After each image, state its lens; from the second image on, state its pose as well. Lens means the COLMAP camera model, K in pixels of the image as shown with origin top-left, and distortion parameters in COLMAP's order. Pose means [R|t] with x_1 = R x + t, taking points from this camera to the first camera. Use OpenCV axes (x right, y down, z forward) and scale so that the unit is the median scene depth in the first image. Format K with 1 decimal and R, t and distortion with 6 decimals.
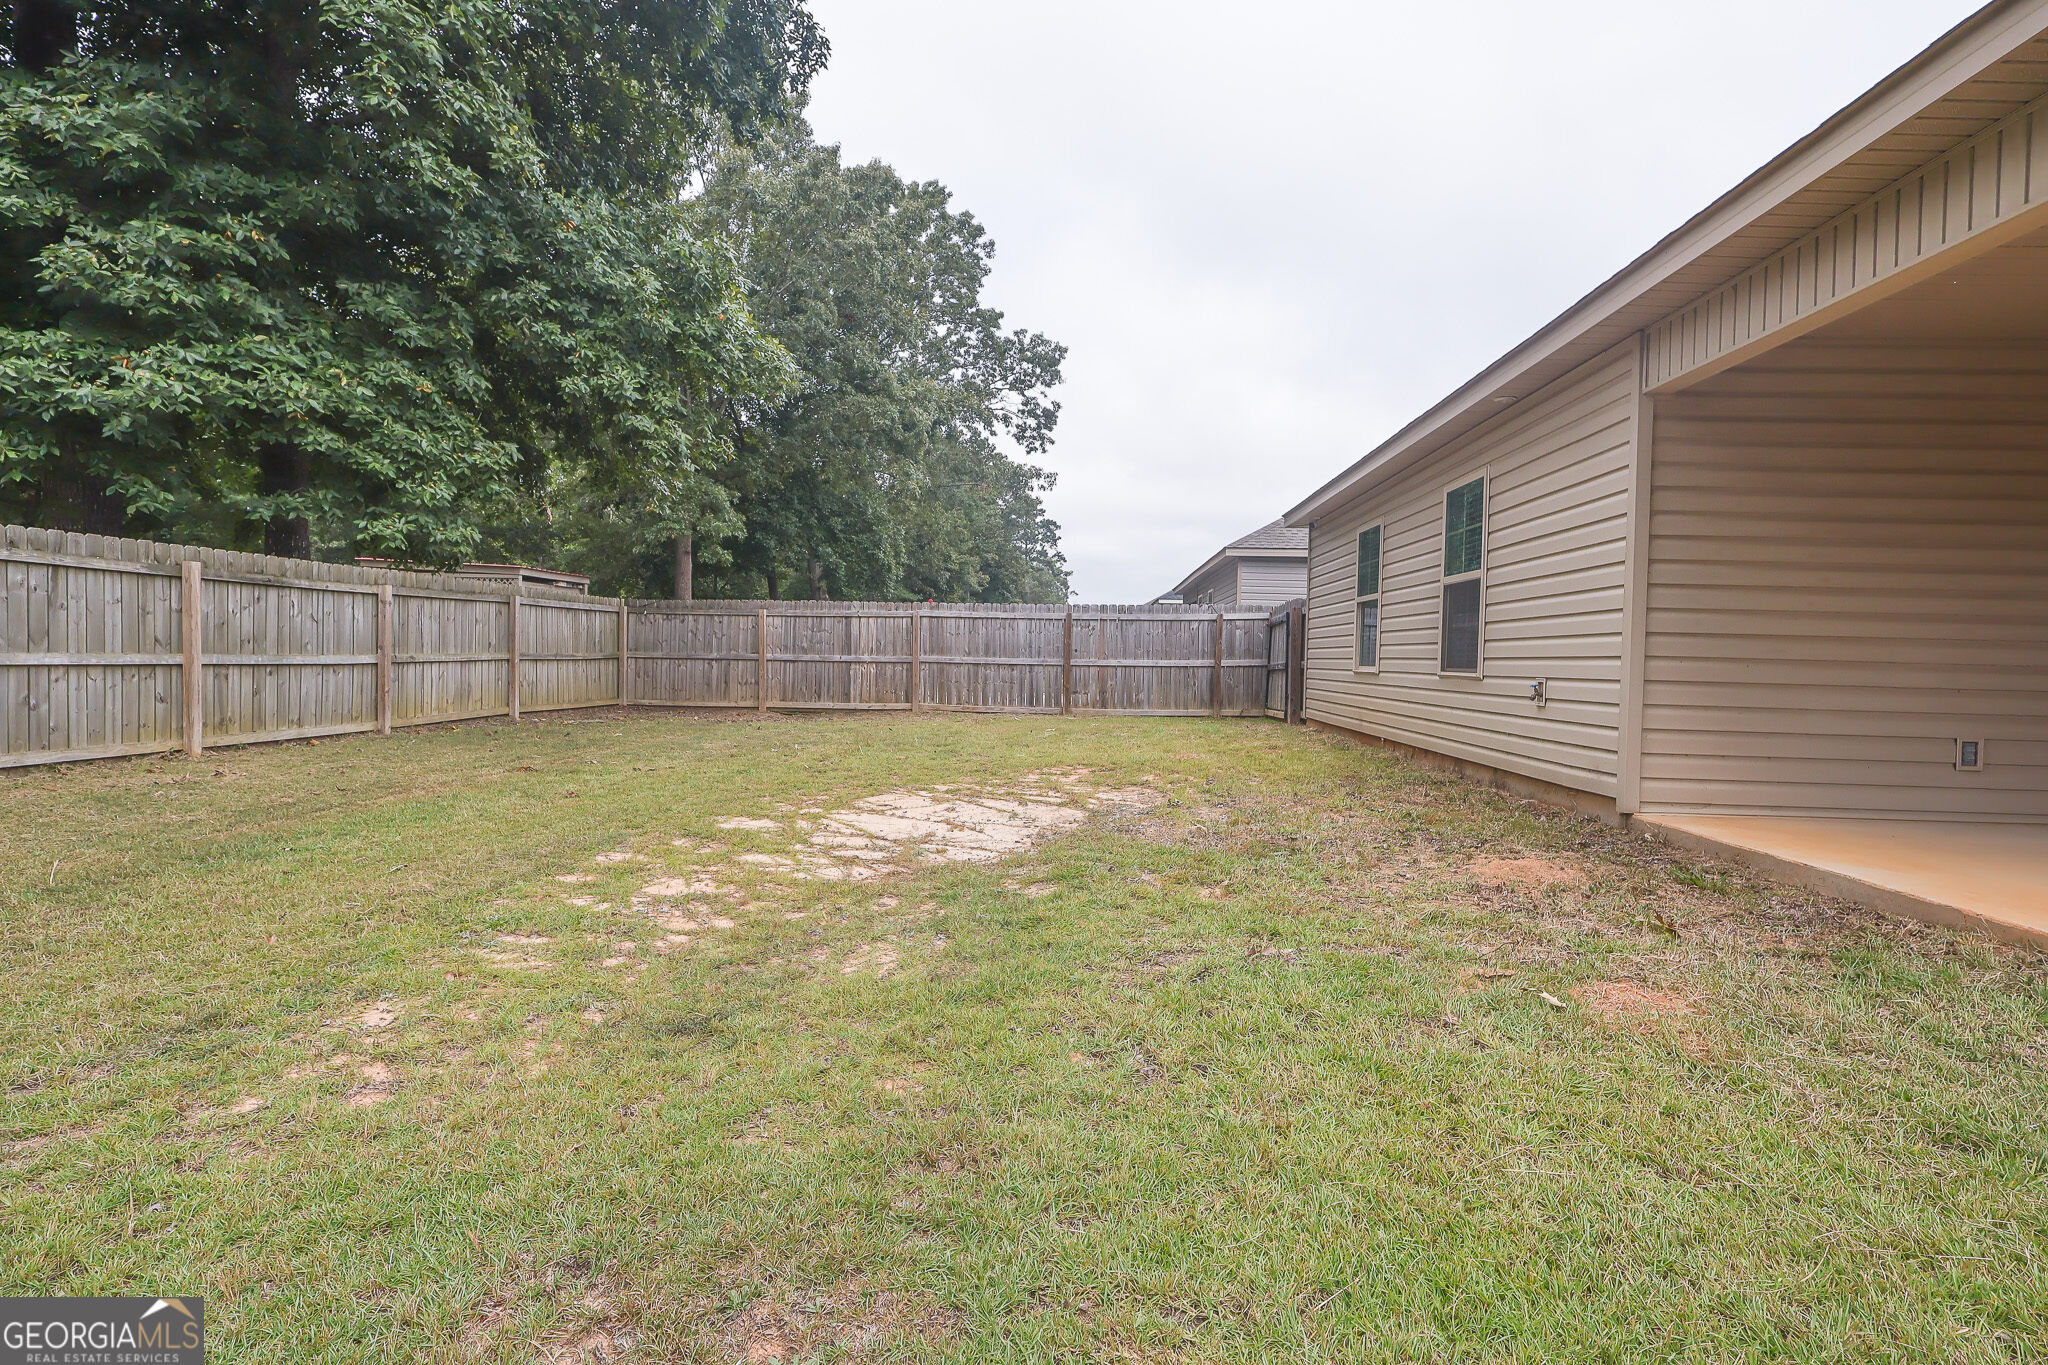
lens RADIAL K [[1040.3, 0, 1024.0], [0, 1040.3, 682.5], [0, 0, 1]] dist [0.006742, 0.000160]
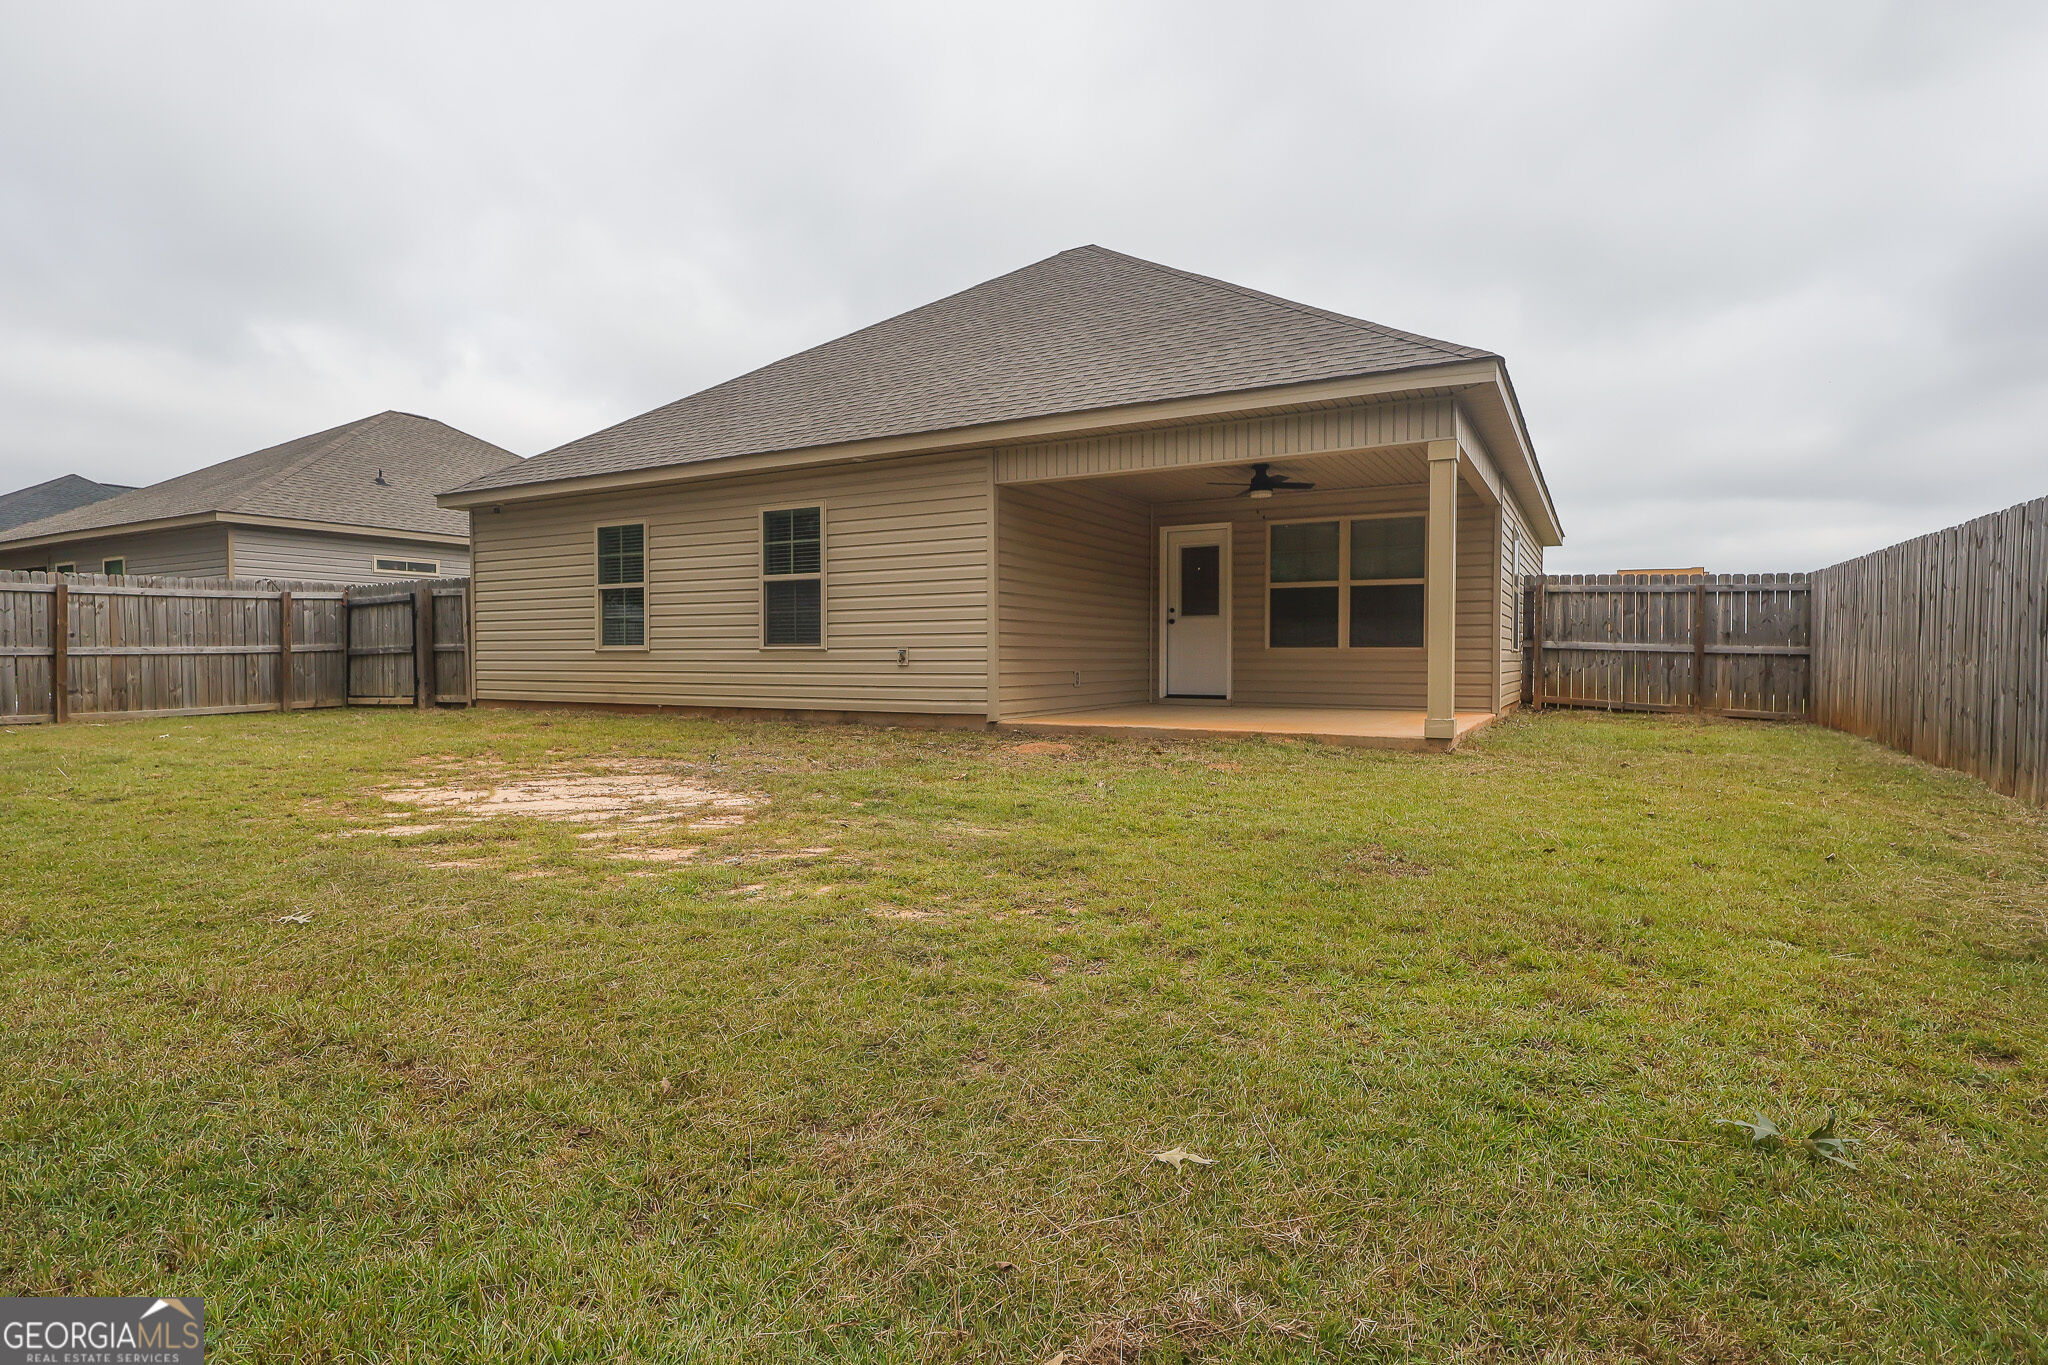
lens RADIAL K [[1042.5, 0, 1026.6], [0, 1042.5, 681.3], [0, 0, 1]] dist [-0.000414, -0.000153]
pose [[0.420679, -0.046894, 0.905997, -0.338500], [0.034051, 0.998776, 0.035886, -0.001393], [-0.906570, 0.015753, 0.421760, 0.069602]]
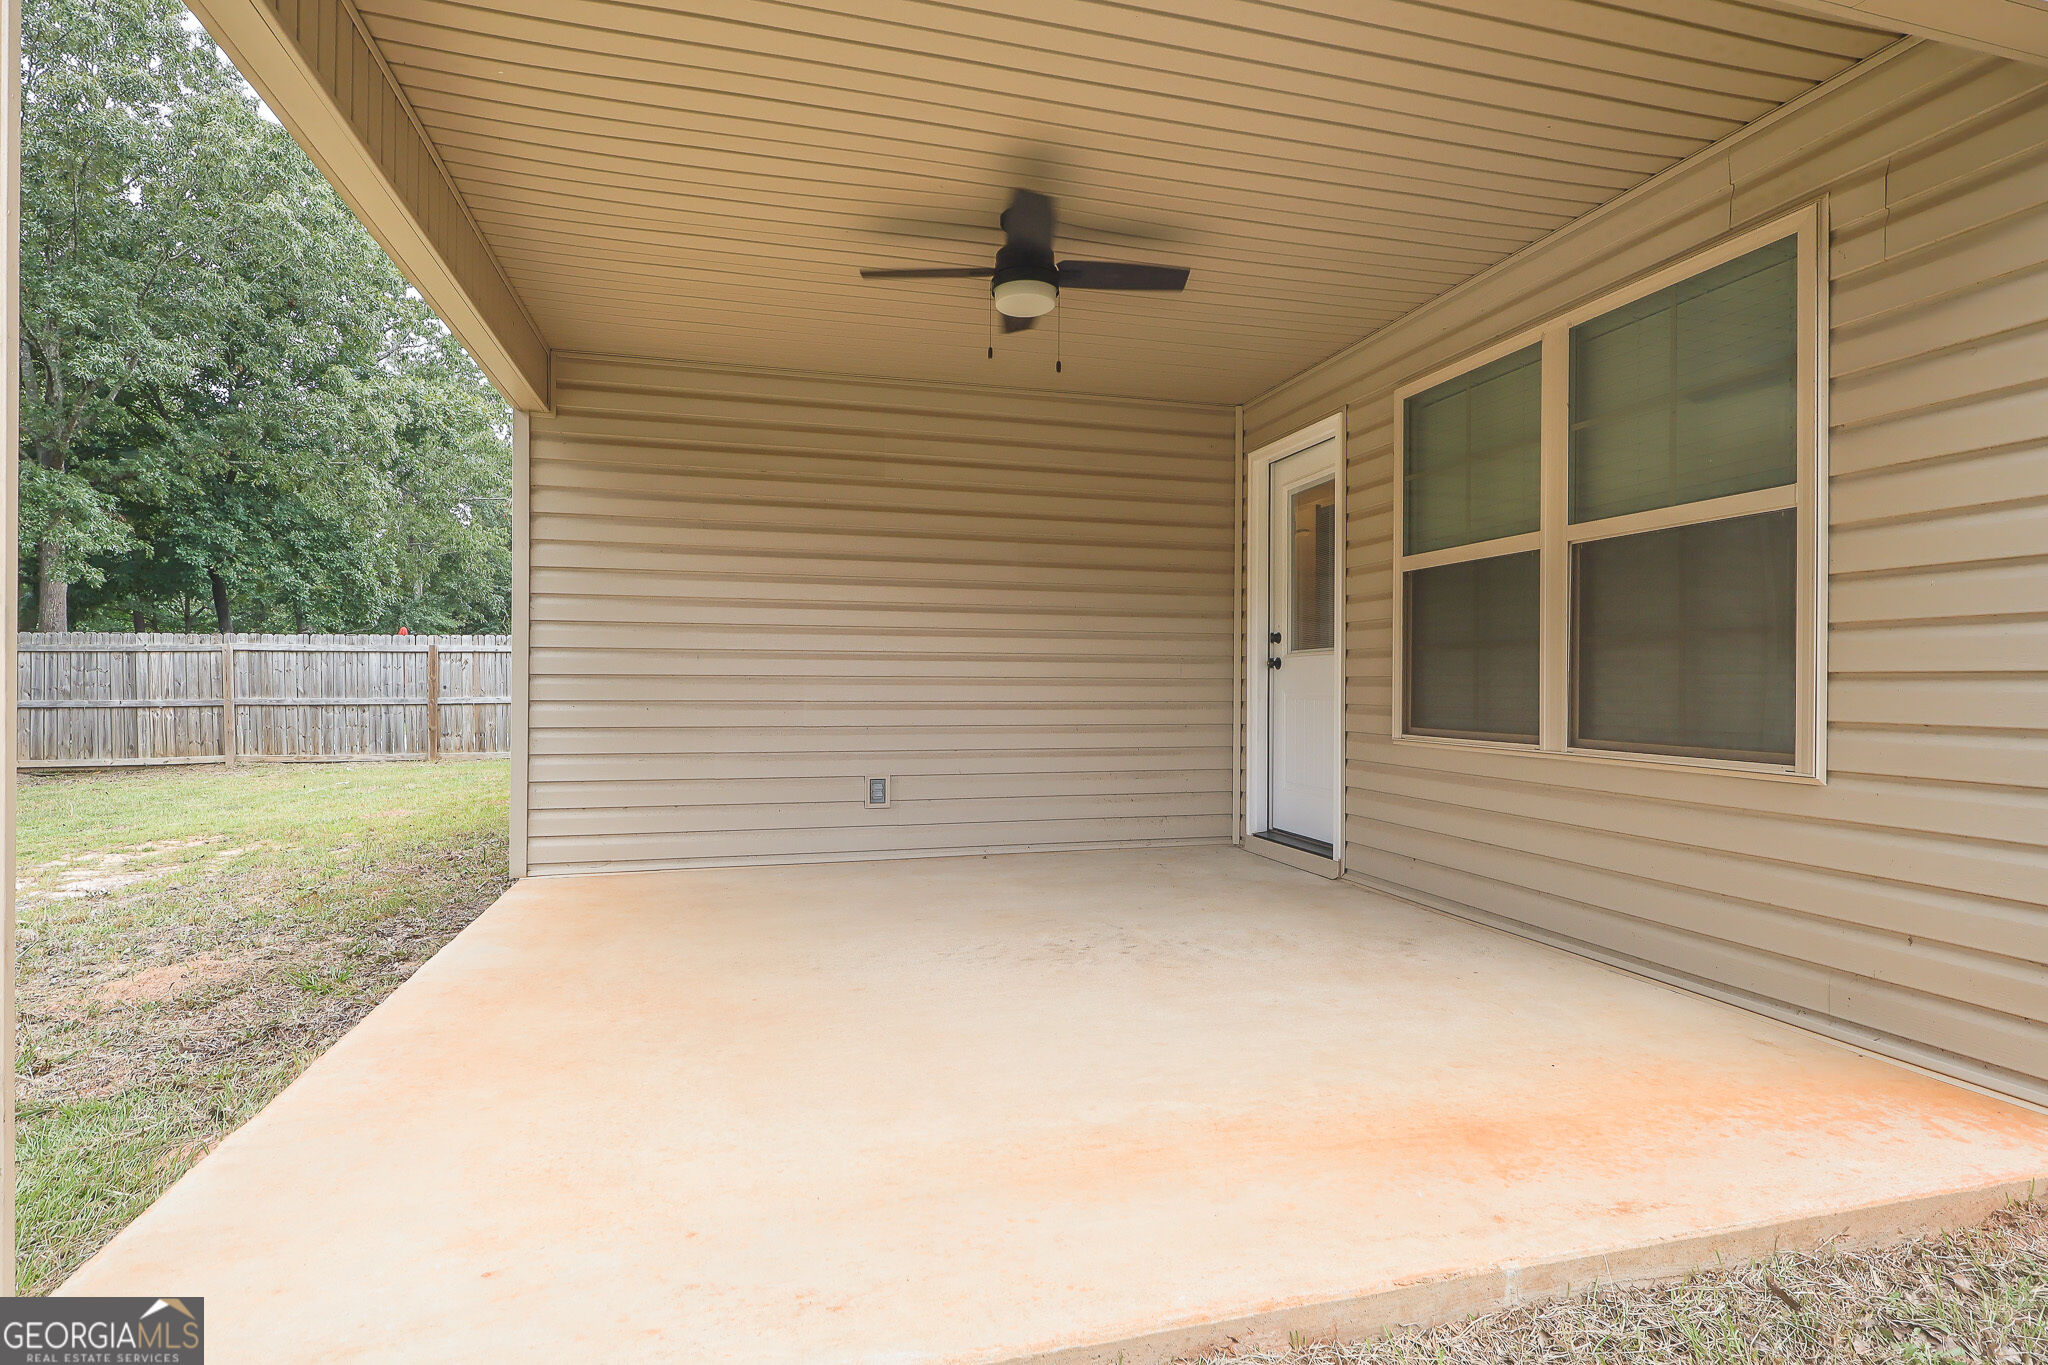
lens RADIAL K [[1042.5, 0, 1026.6], [0, 1042.5, 681.3], [0, 0, 1]] dist [-0.000414, -0.000153]
pose [[0.942113, -0.019503, 0.334729, 0.218405], [0.028041, 0.999393, -0.020694, -0.003656], [-0.334122, 0.028882, 0.942087, 0.004161]]
